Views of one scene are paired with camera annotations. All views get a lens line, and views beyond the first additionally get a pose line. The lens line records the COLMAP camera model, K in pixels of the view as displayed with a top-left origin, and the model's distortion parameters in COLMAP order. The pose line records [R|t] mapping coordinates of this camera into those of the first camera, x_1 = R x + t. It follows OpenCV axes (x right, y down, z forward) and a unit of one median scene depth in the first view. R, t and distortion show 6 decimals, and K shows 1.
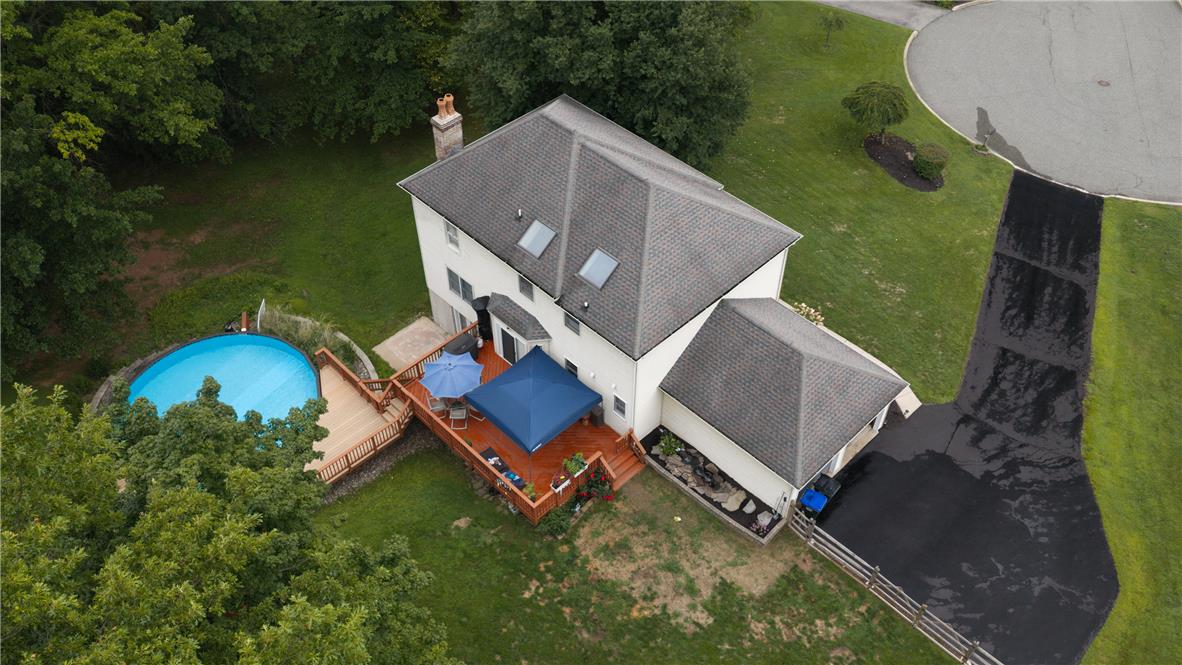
lens RADIAL K [[974.1, 0, 591.0], [0, 974.1, 332.5], [0, 0, 1]] dist [0.002695, -0.007771]
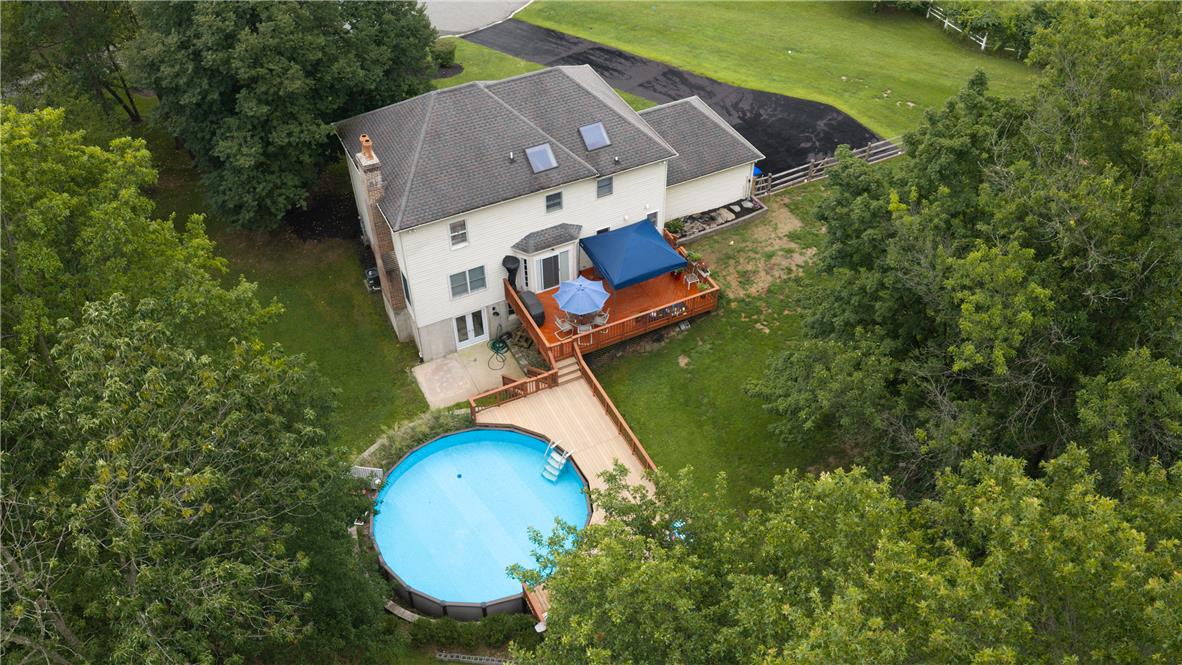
lens RADIAL K [[974.1, 0, 591.0], [0, 974.1, 332.5], [0, 0, 1]] dist [0.002695, -0.007771]
pose [[0.313401, -0.653388, 0.689104, -0.975848], [0.690784, 0.654796, 0.306693, -0.275634], [-0.651611, 0.379904, 0.656563, 0.274807]]
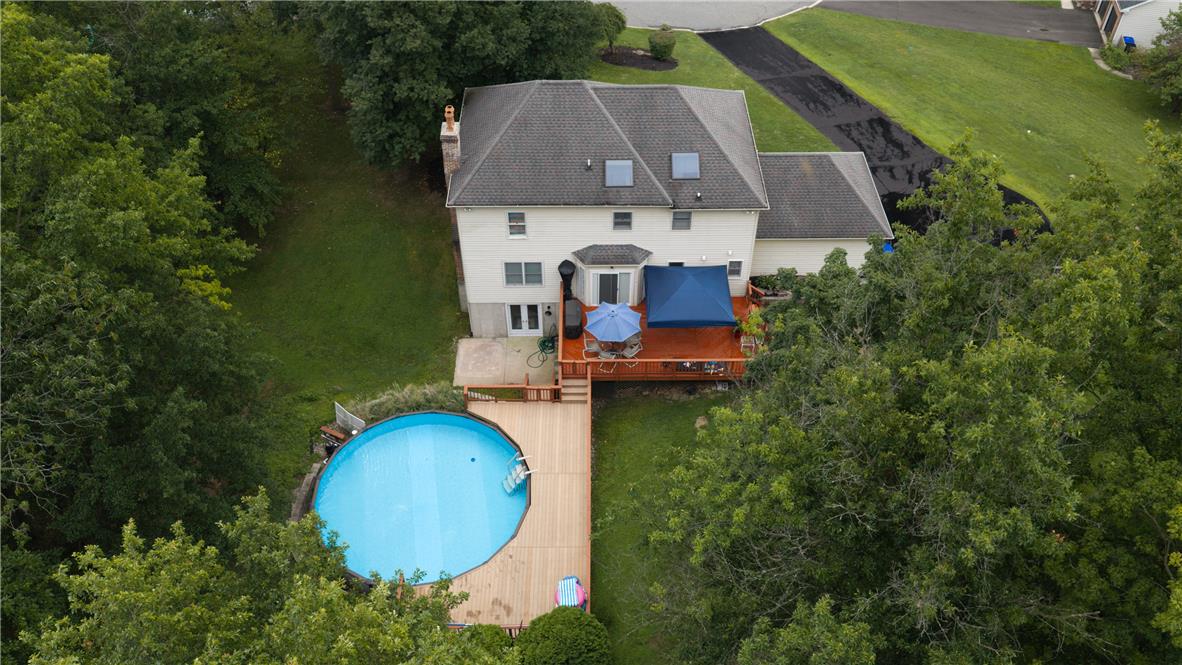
lens RADIAL K [[974.1, 0, 591.0], [0, 974.1, 332.5], [0, 0, 1]] dist [0.002695, -0.007771]
pose [[0.697890, -0.500732, 0.512071, -0.744197], [0.518715, 0.846385, 0.120698, -0.092868], [-0.493846, 0.181385, 0.850421, 0.094169]]
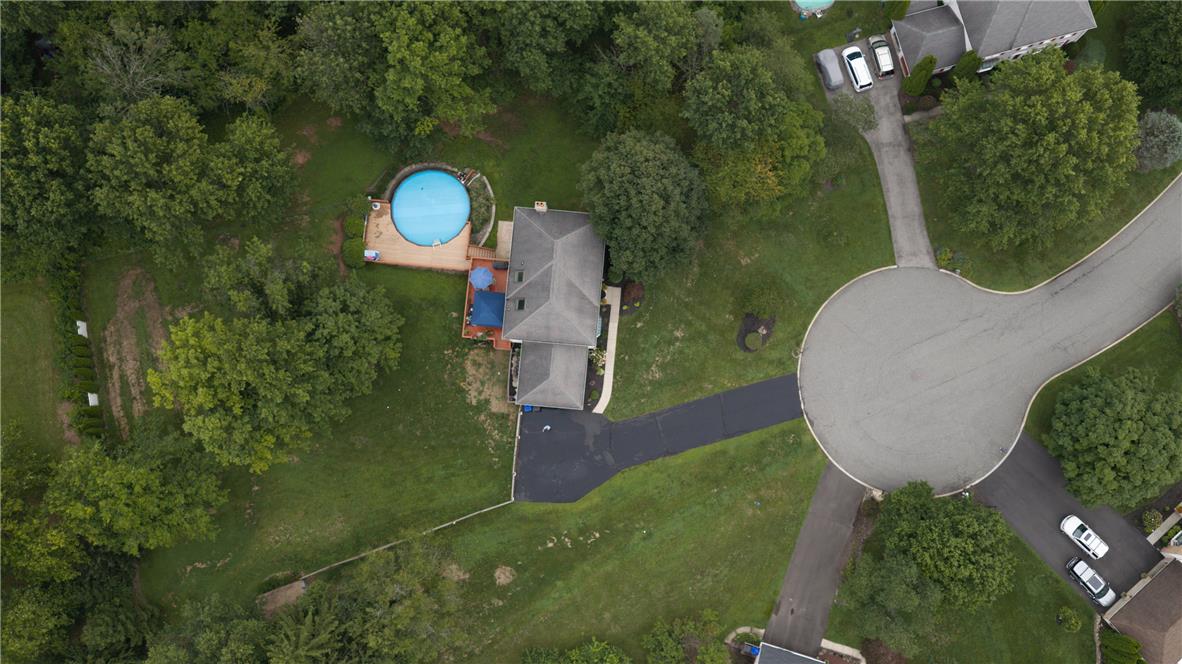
lens RADIAL K [[974.1, 0, 591.0], [0, 974.1, 332.0], [0, 0, 1]] dist [0.002695, -0.007771]
pose [[0.650347, 0.752461, -0.104170, 0.463425], [-0.553245, 0.563144, 0.613831, -1.751529], [0.520547, -0.341572, 0.782534, -1.039808]]
